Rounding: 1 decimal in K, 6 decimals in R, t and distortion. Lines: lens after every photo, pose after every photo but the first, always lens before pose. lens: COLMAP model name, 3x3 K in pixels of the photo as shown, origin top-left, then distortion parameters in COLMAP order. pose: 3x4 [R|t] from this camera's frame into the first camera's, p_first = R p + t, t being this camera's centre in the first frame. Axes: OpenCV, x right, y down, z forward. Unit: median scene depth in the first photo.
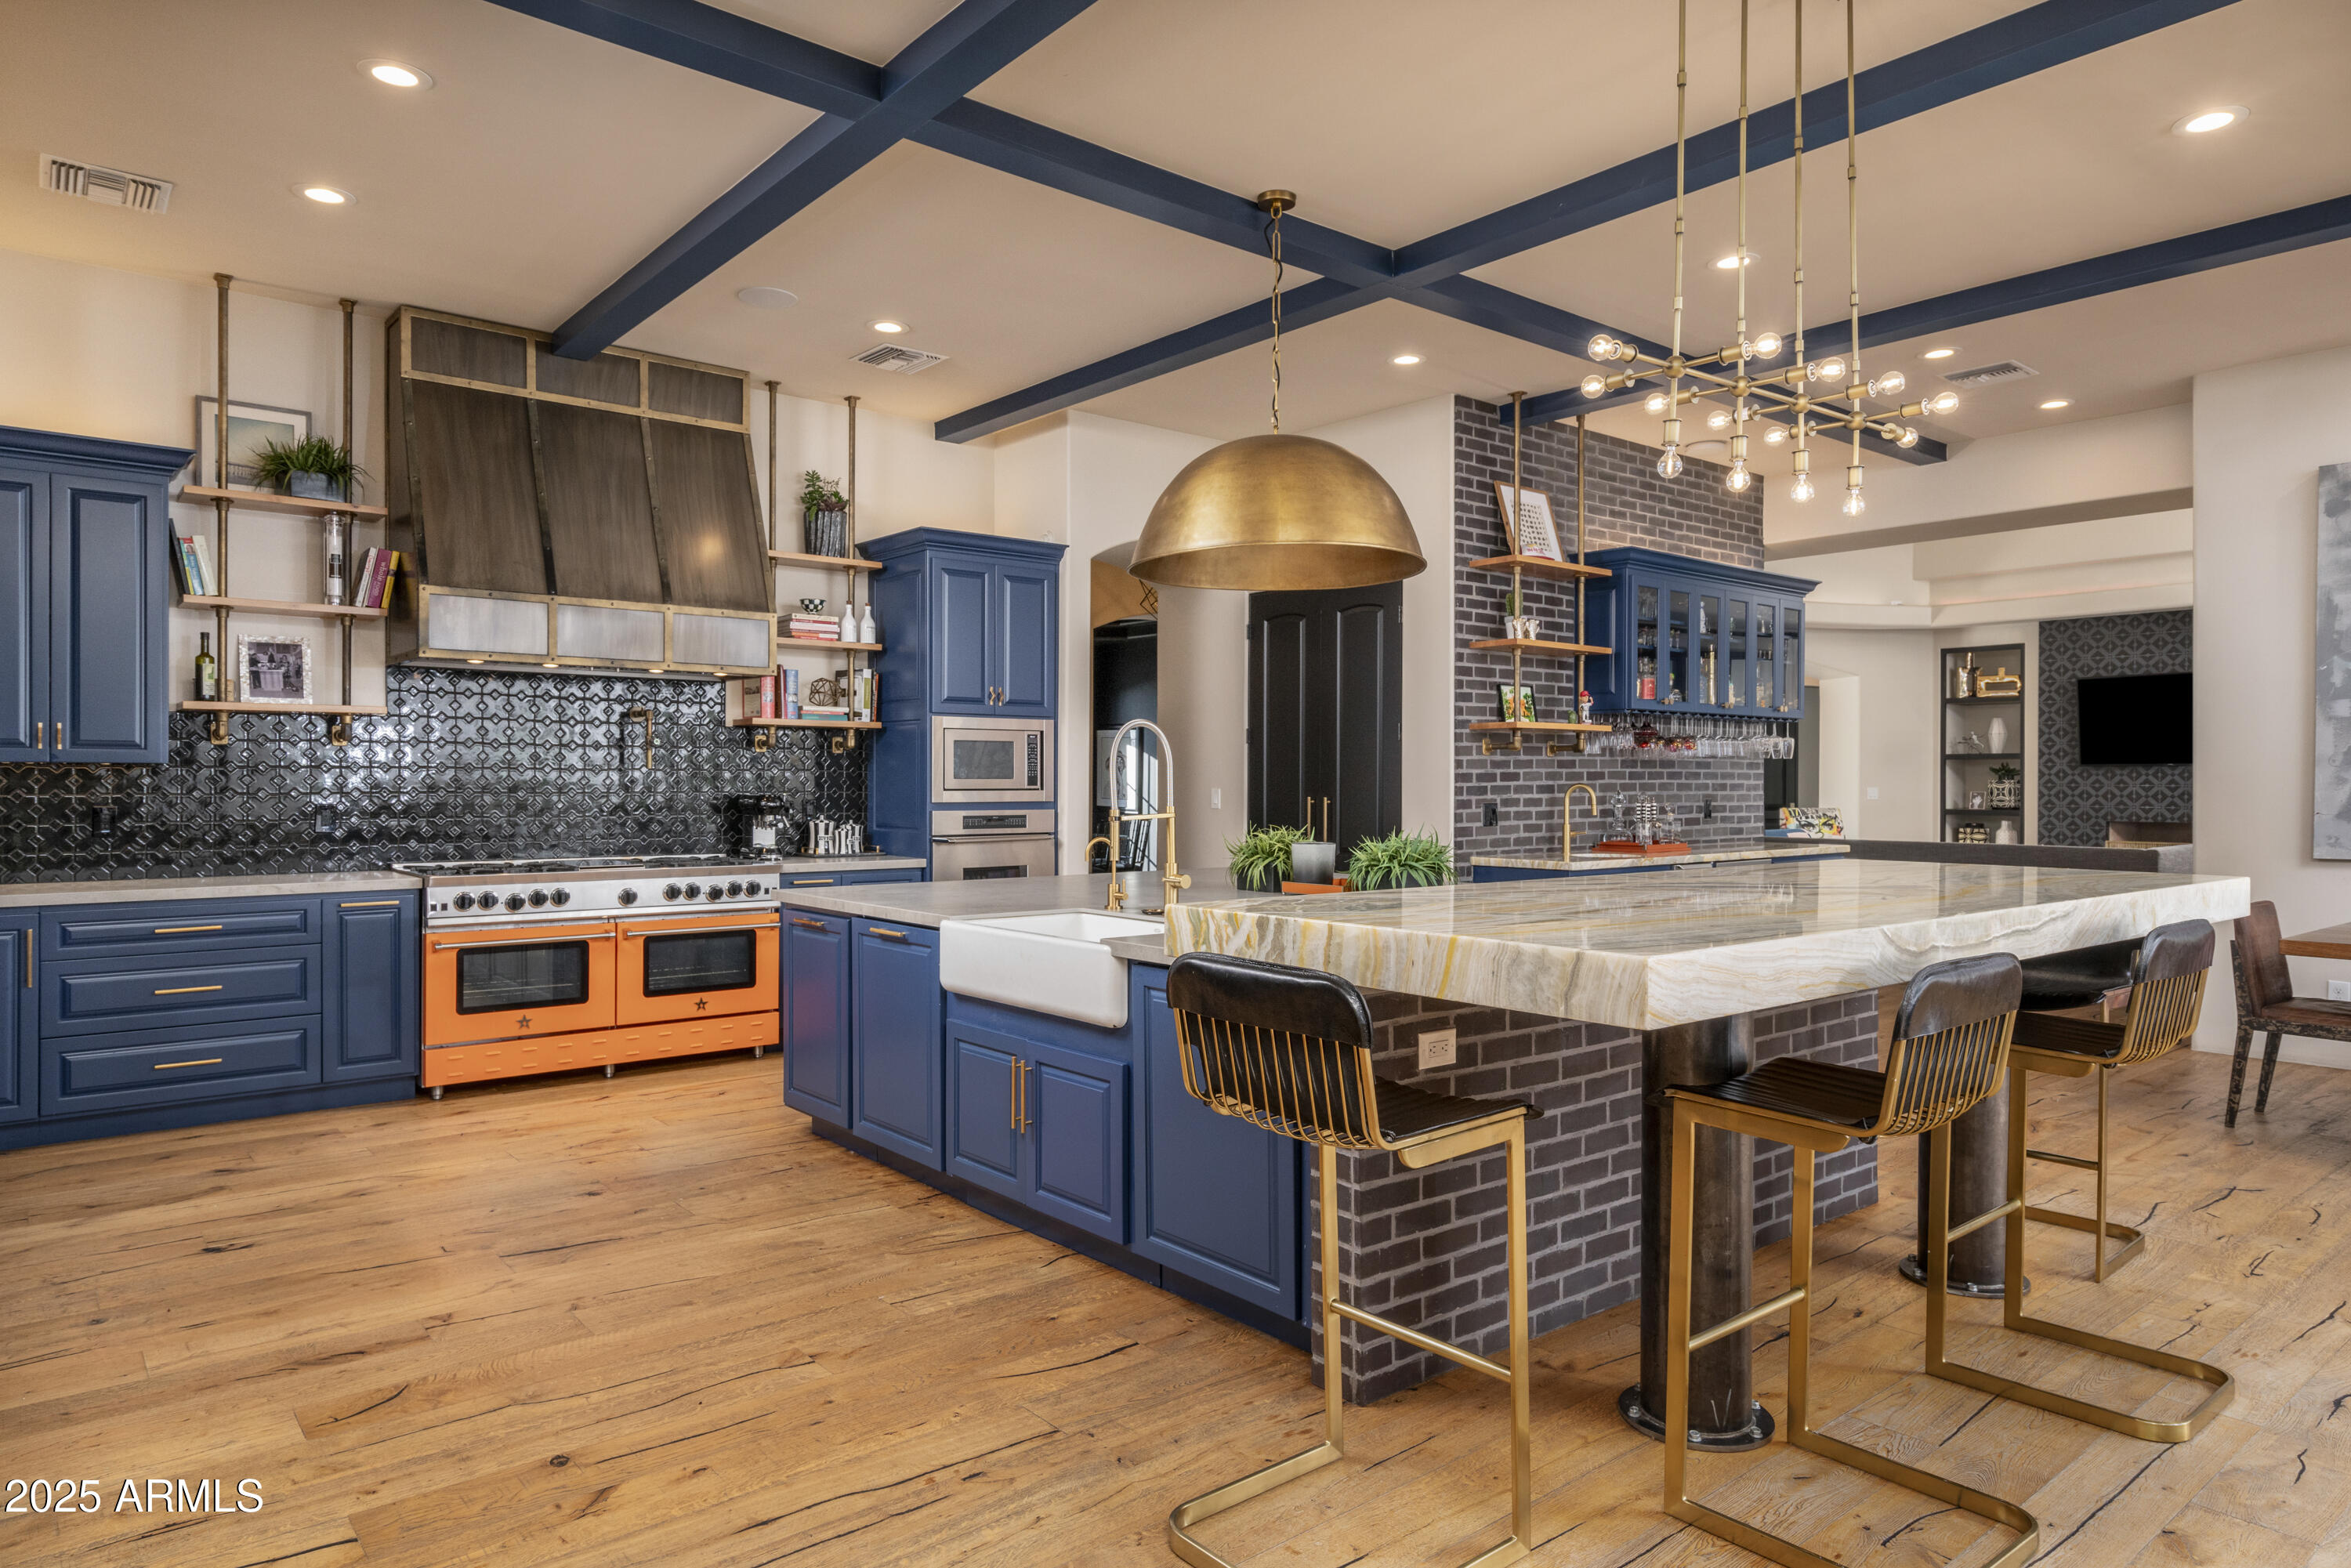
lens RADIAL K [[1415.6, 0, 1168.0], [0, 1415.6, 793.6], [0, 0, 1]] dist [0.005126, 0.002011]
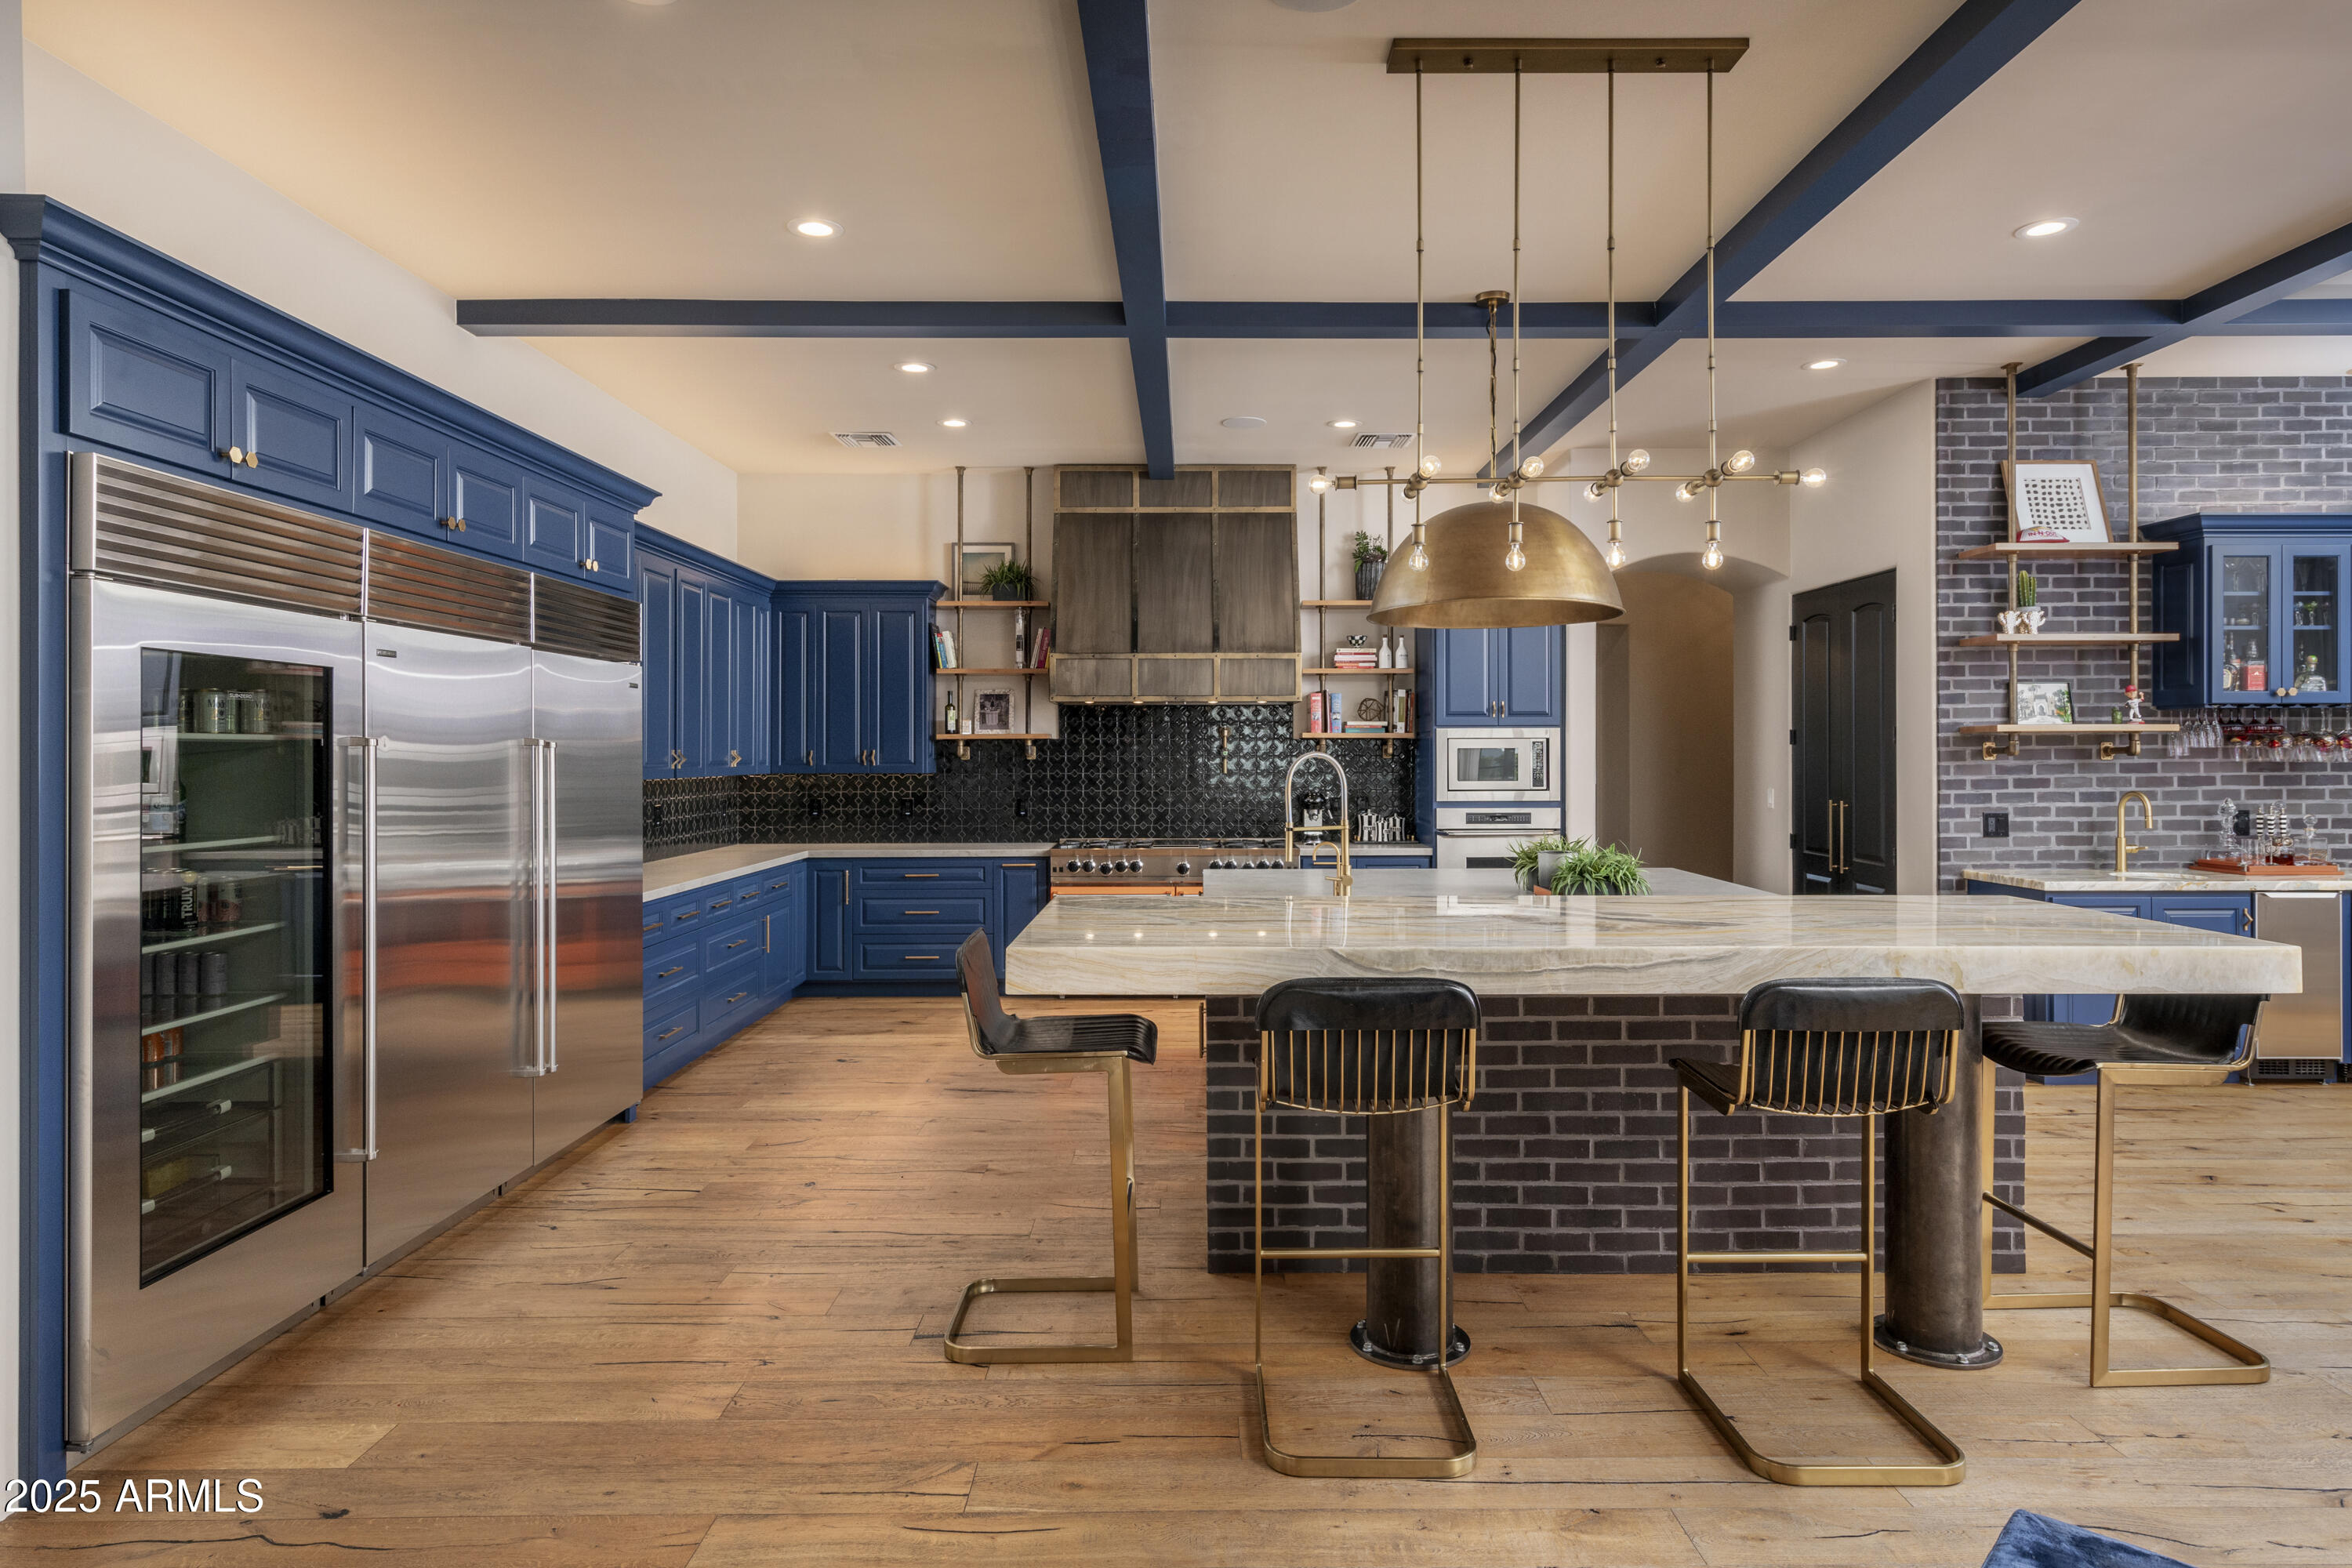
lens RADIAL K [[1361.9, 0, 1199.7], [0, 1361.9, 761.1], [0, 0, 1]] dist [0.000384, 0.000806]
pose [[0.774800, -0.000178, -0.632206, 0.399835], [-0.001739, 0.999996, -0.002413, -0.024222], [0.632204, 0.002969, 0.774796, -0.011065]]
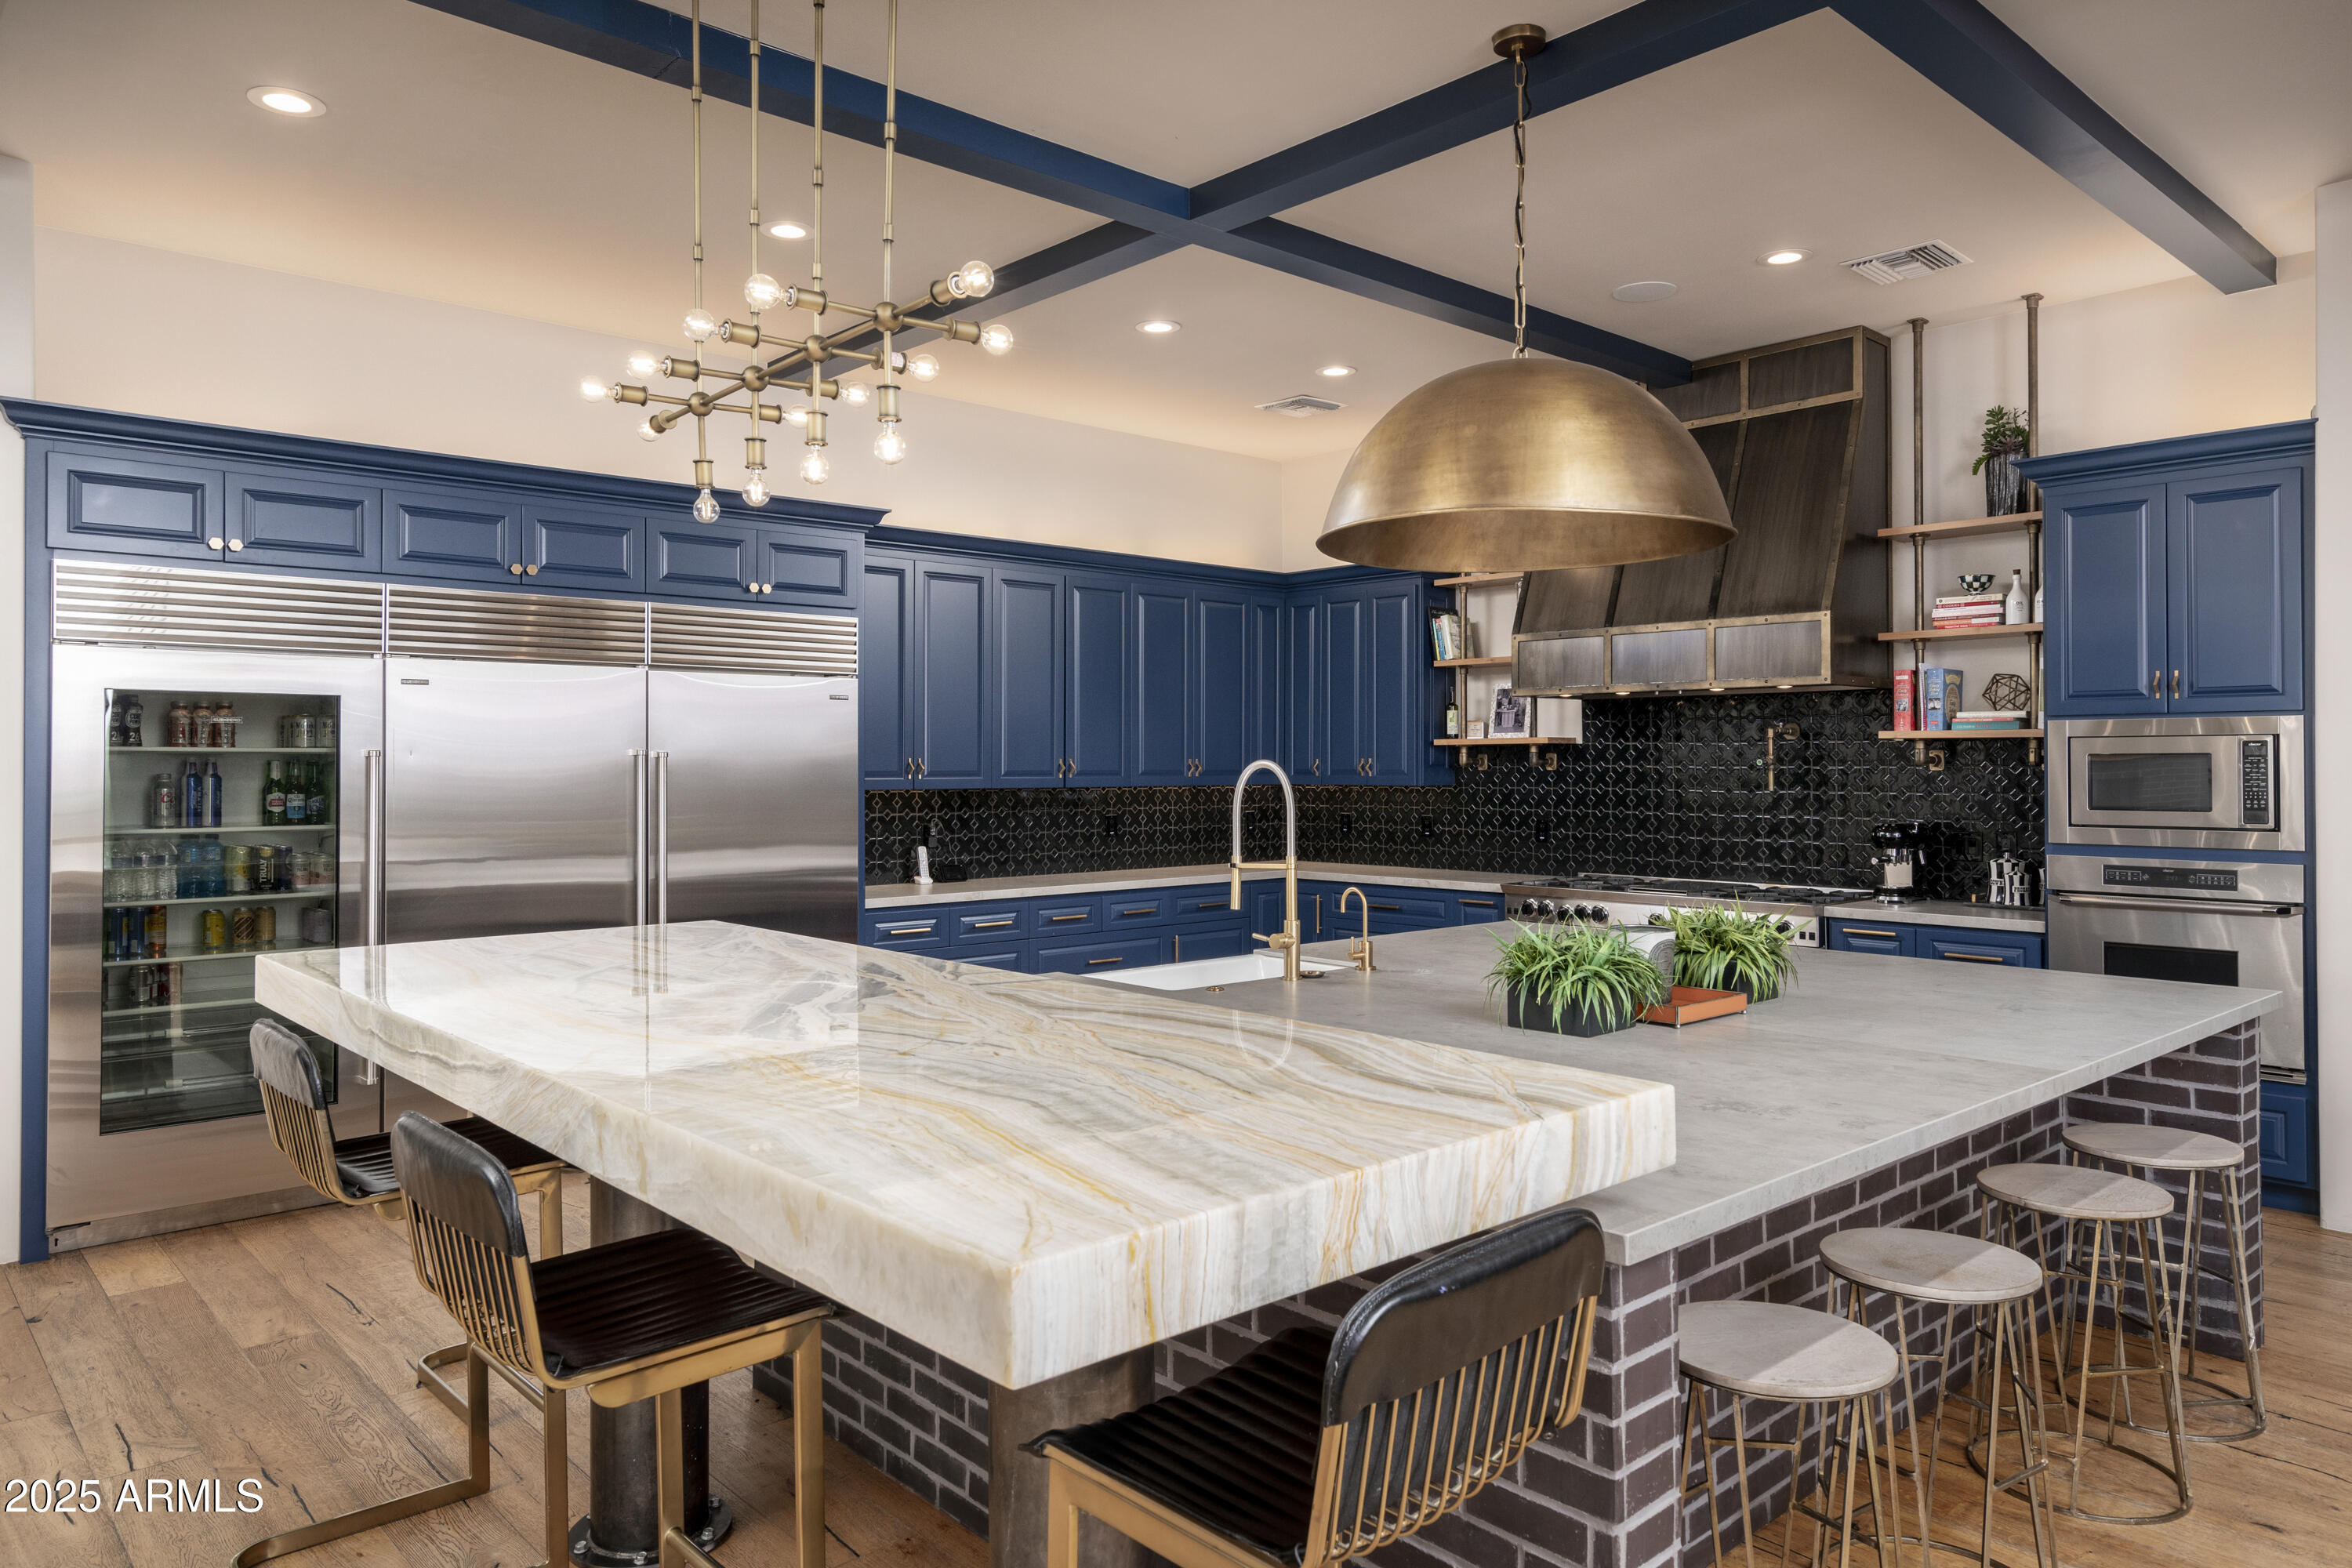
lens RADIAL K [[1513.9, 0, 1180.8], [0, 1513.9, 774.7], [0, 0, 1]] dist [0.009915, 0.000264]
pose [[0.047821, 0.004220, -0.998847, 0.568617], [-0.007330, 0.999966, 0.003874, -0.027548], [0.998829, 0.007136, 0.047850, 0.528339]]
